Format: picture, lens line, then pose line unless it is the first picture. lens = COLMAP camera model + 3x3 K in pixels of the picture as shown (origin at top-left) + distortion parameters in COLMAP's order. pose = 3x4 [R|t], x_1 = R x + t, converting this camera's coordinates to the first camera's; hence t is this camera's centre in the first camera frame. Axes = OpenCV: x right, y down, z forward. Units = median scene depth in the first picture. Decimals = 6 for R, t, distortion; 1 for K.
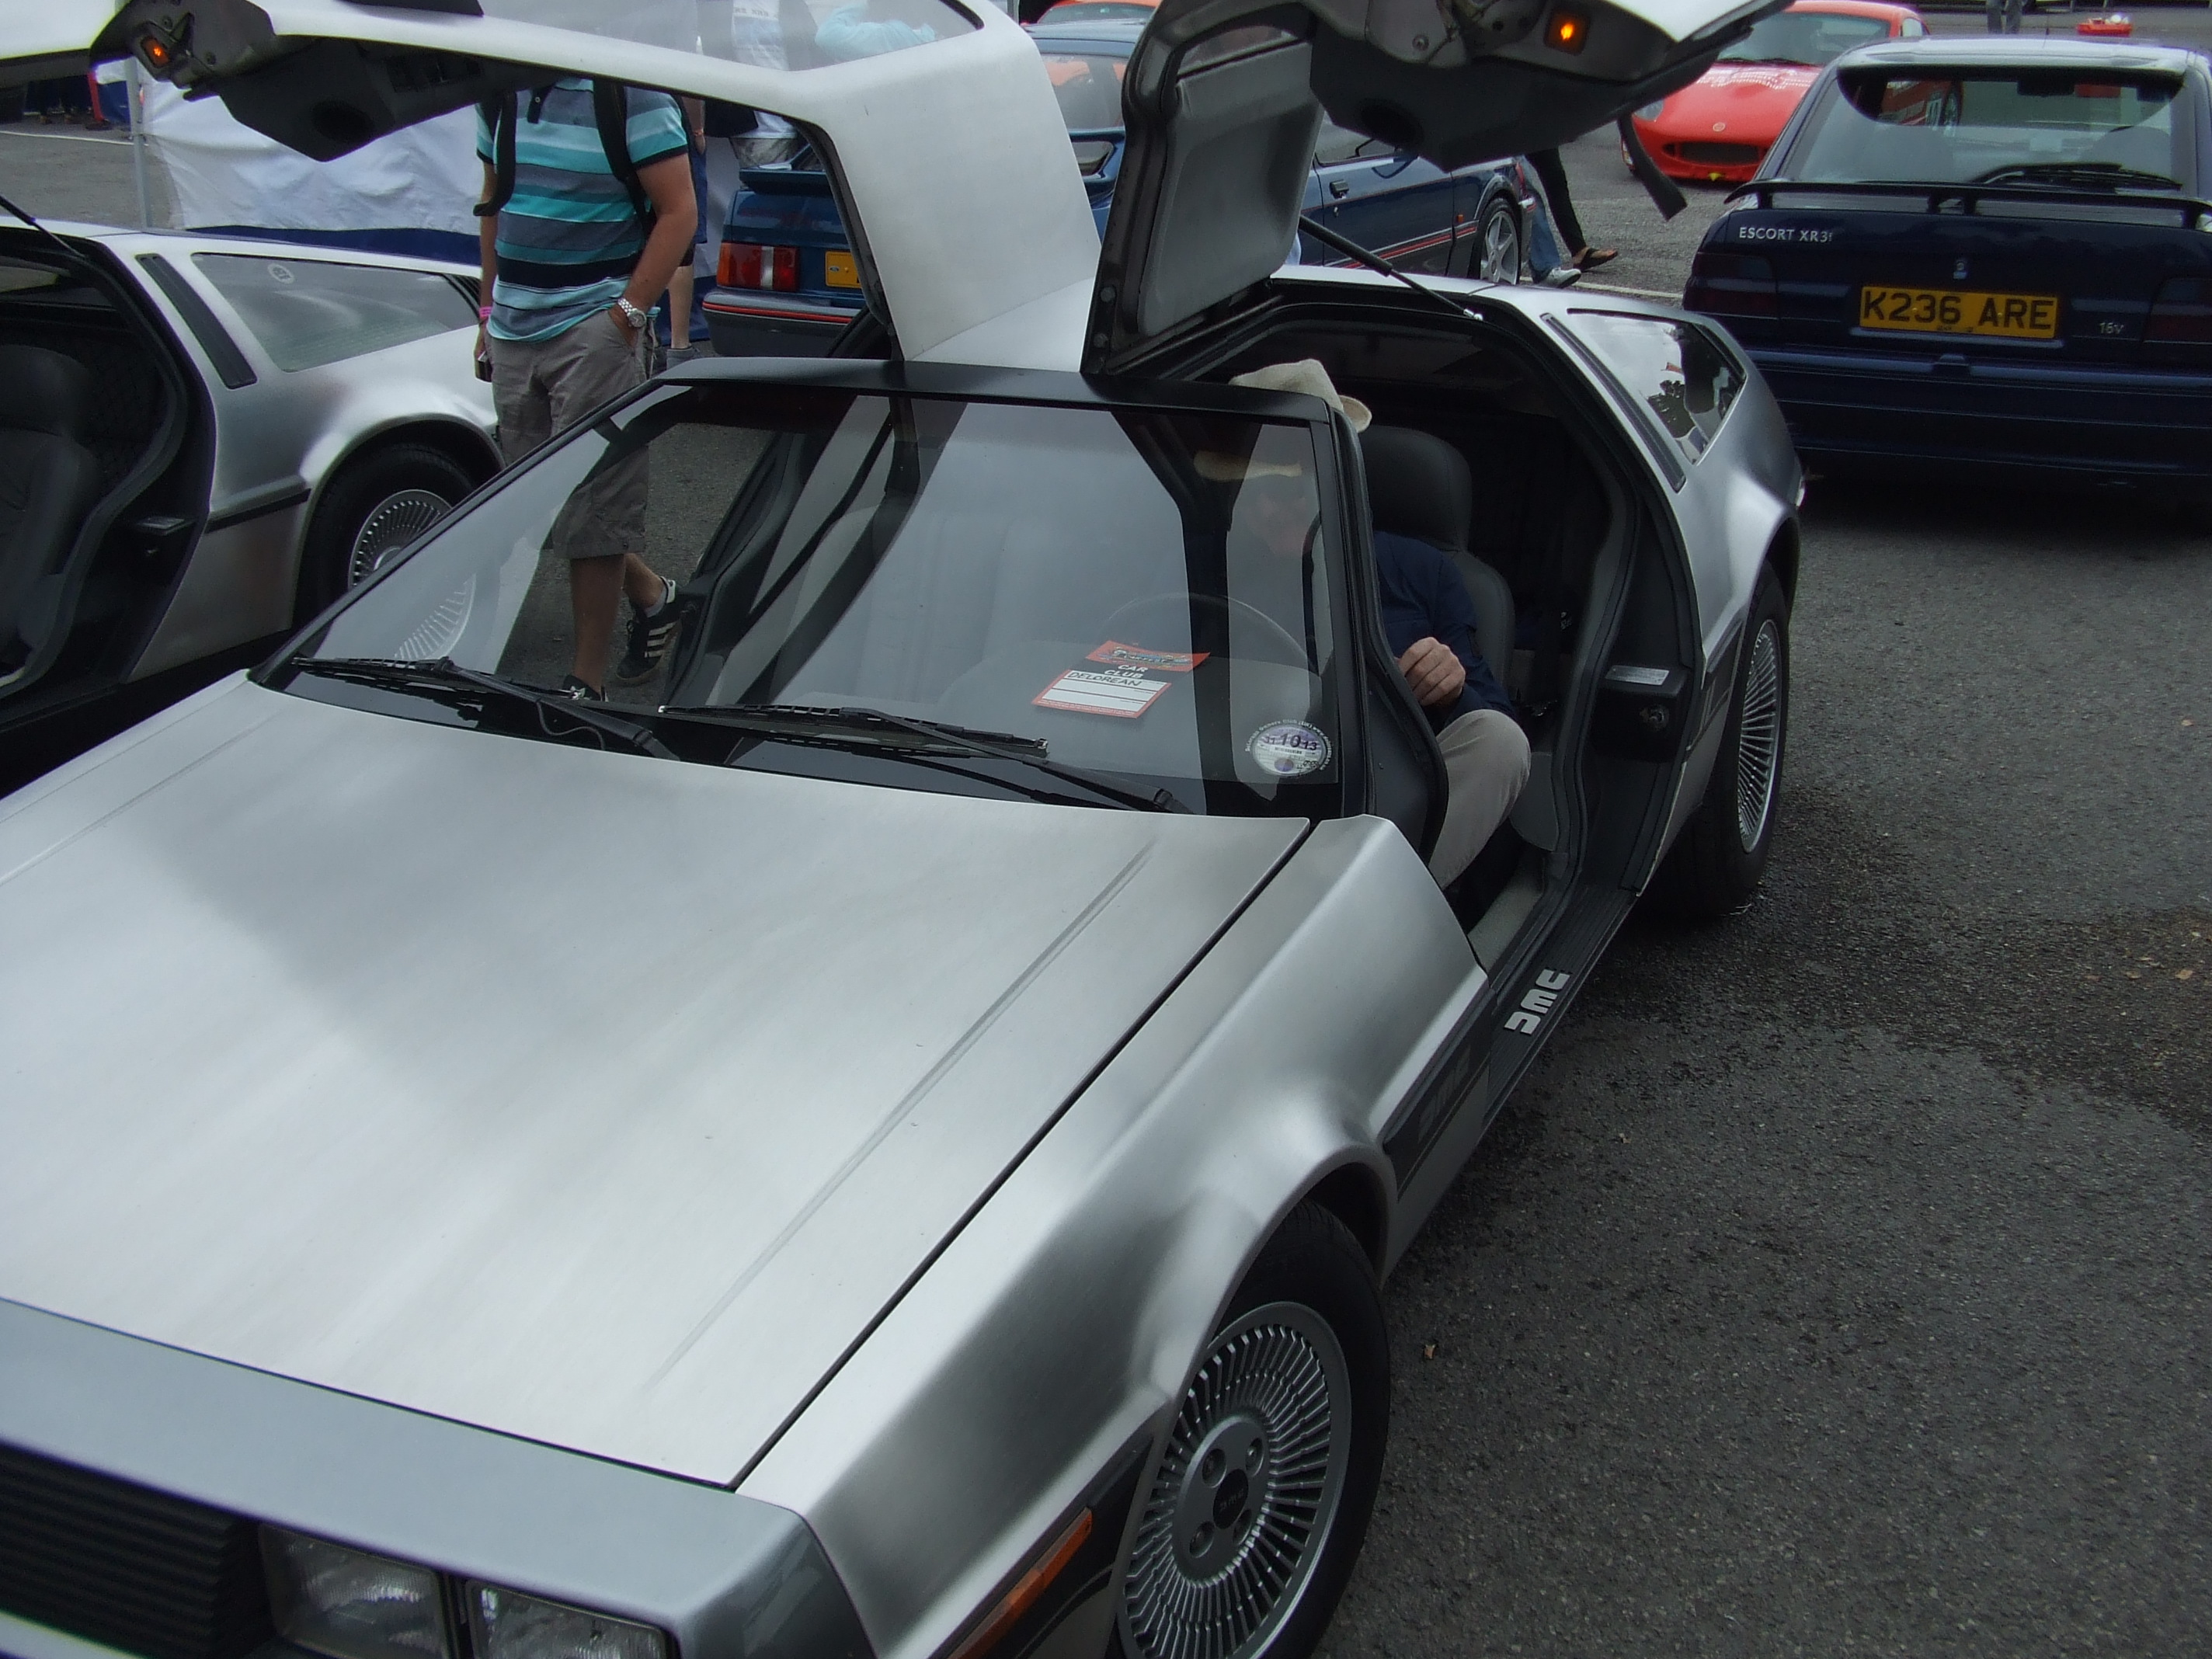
lens RADIAL K [[2482.7, 0, 1012.5], [0, 2482.7, 835.4], [0, 0, 1]] dist [-0.068297, 0.037327]
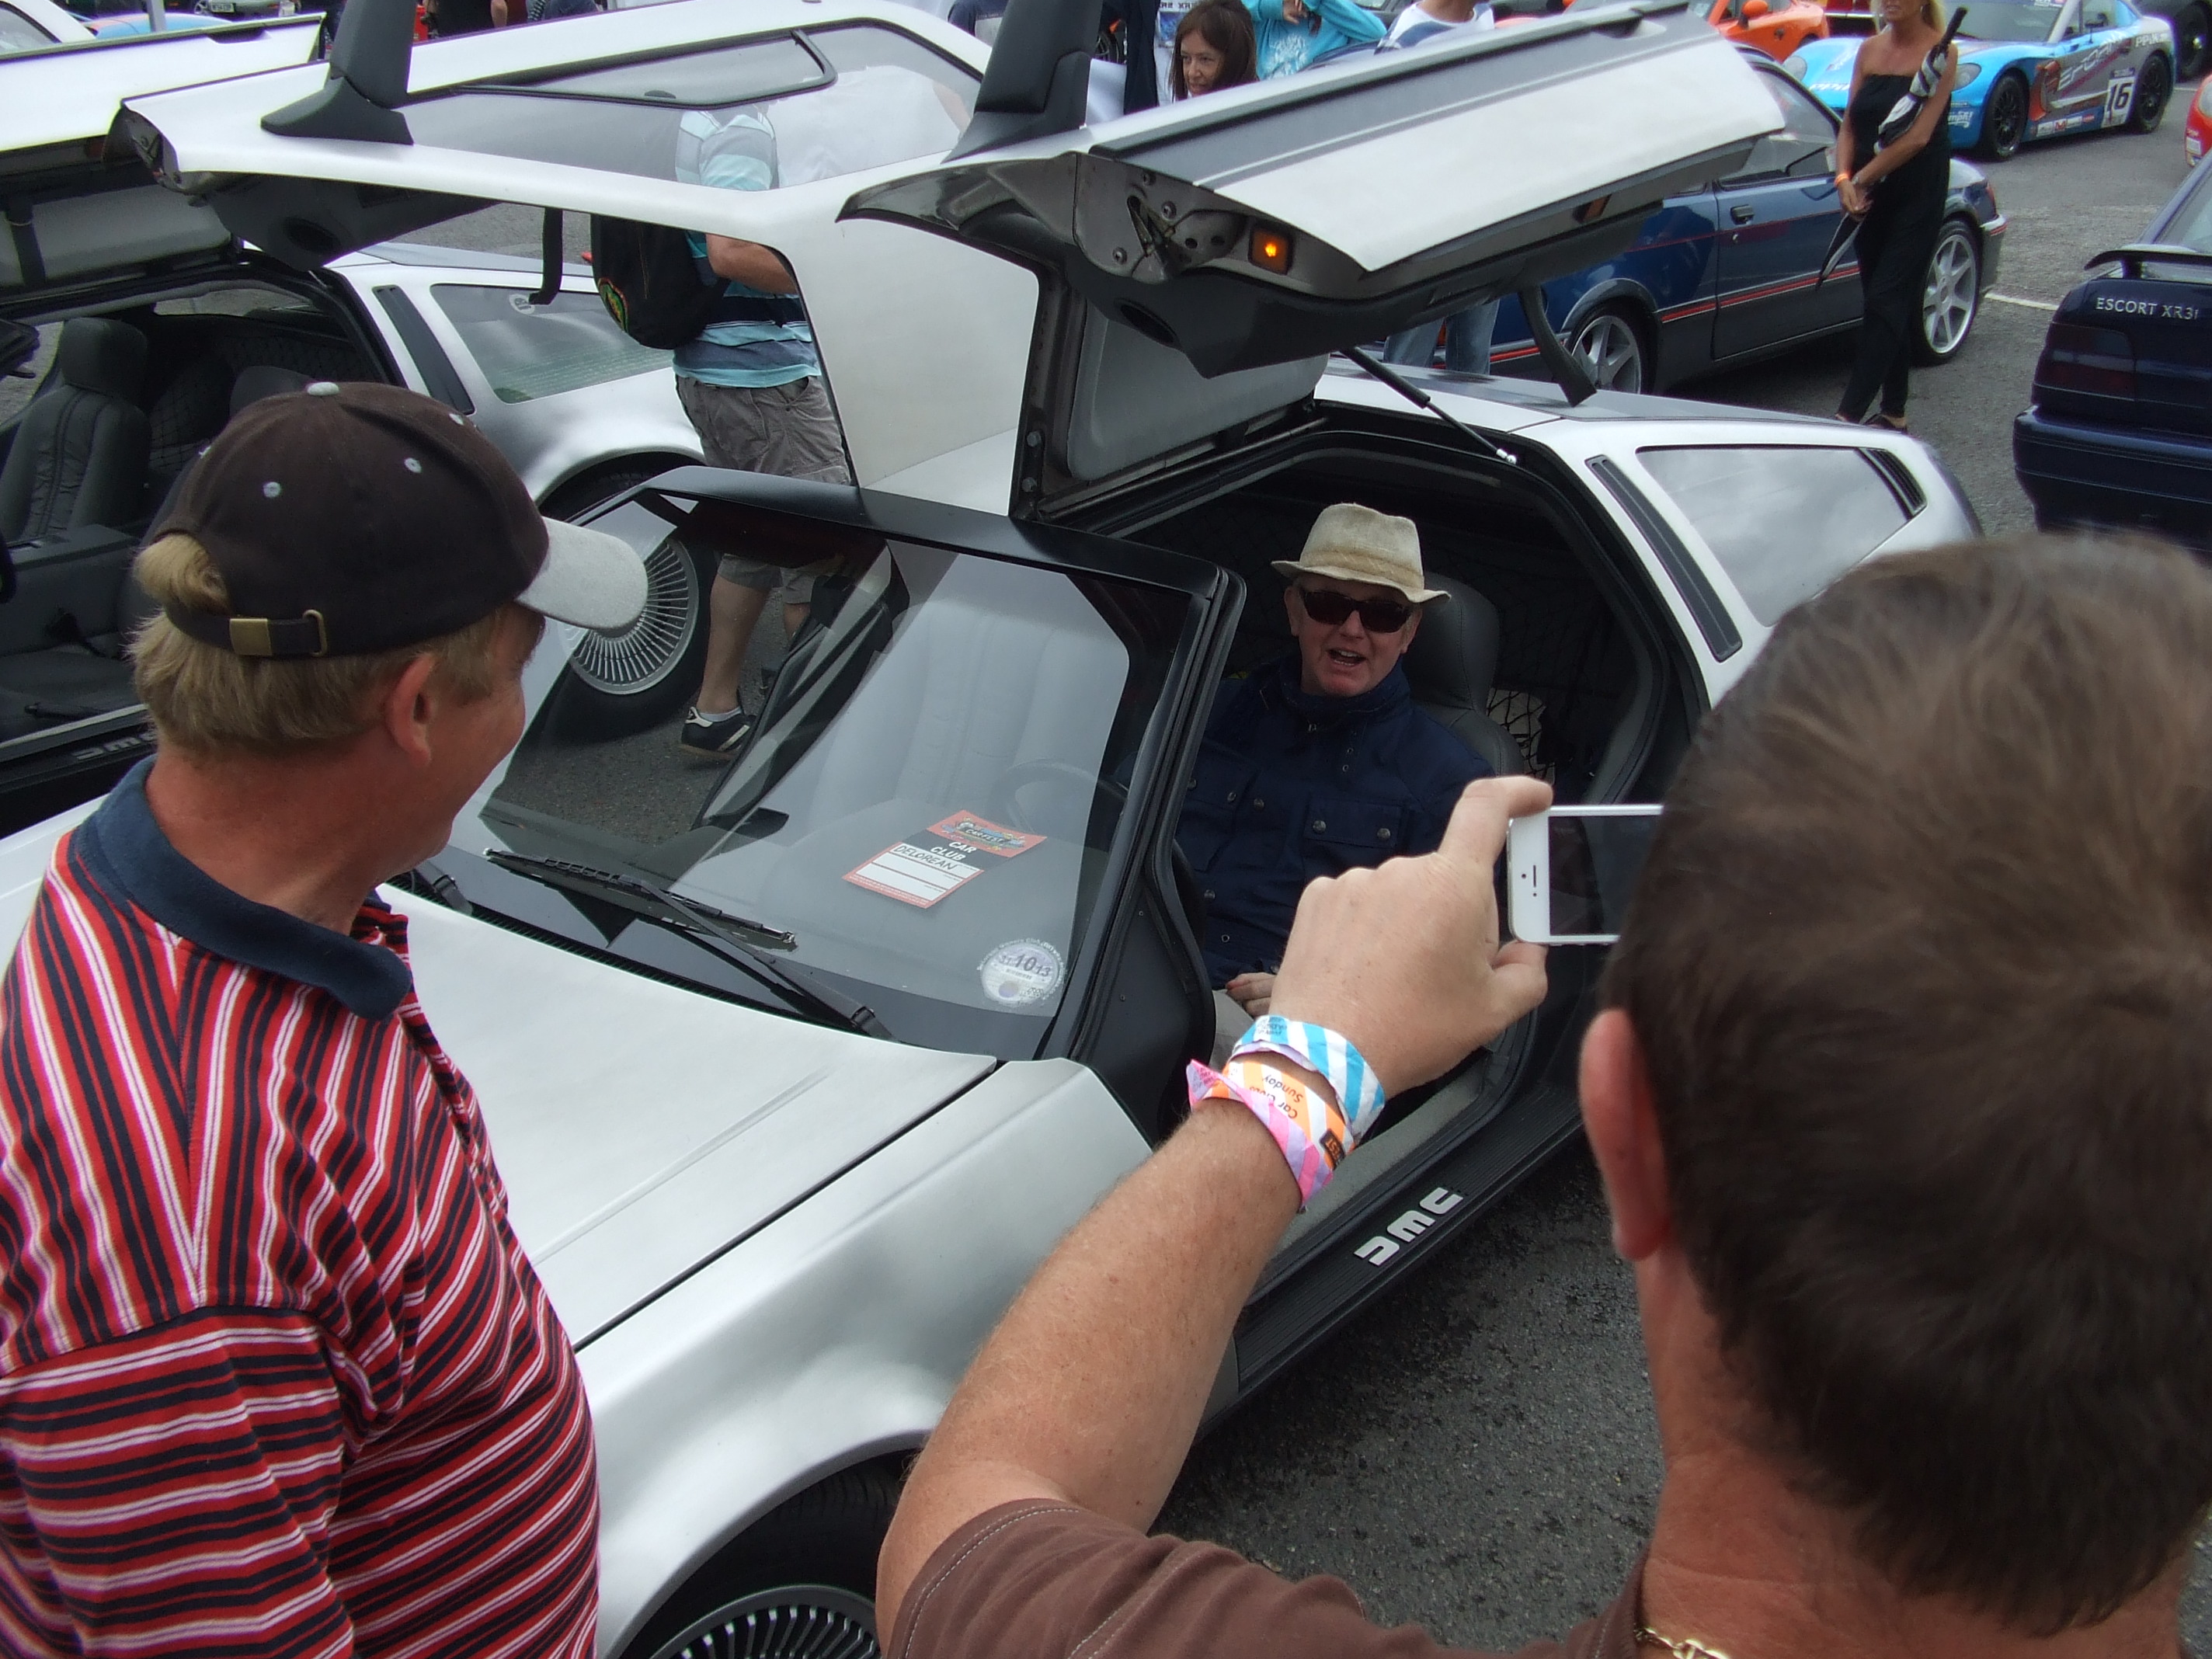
lens RADIAL K [[2457.7, 0, 1106.3], [0, 2457.7, 801.6], [0, 0, 1]] dist [-0.072025, 0.024495]
pose [[0.971099, 0.087565, -0.222033, 0.286461], [-0.082650, 0.996085, 0.031352, -0.109330], [0.223910, -0.012095, 0.974535, 0.075506]]
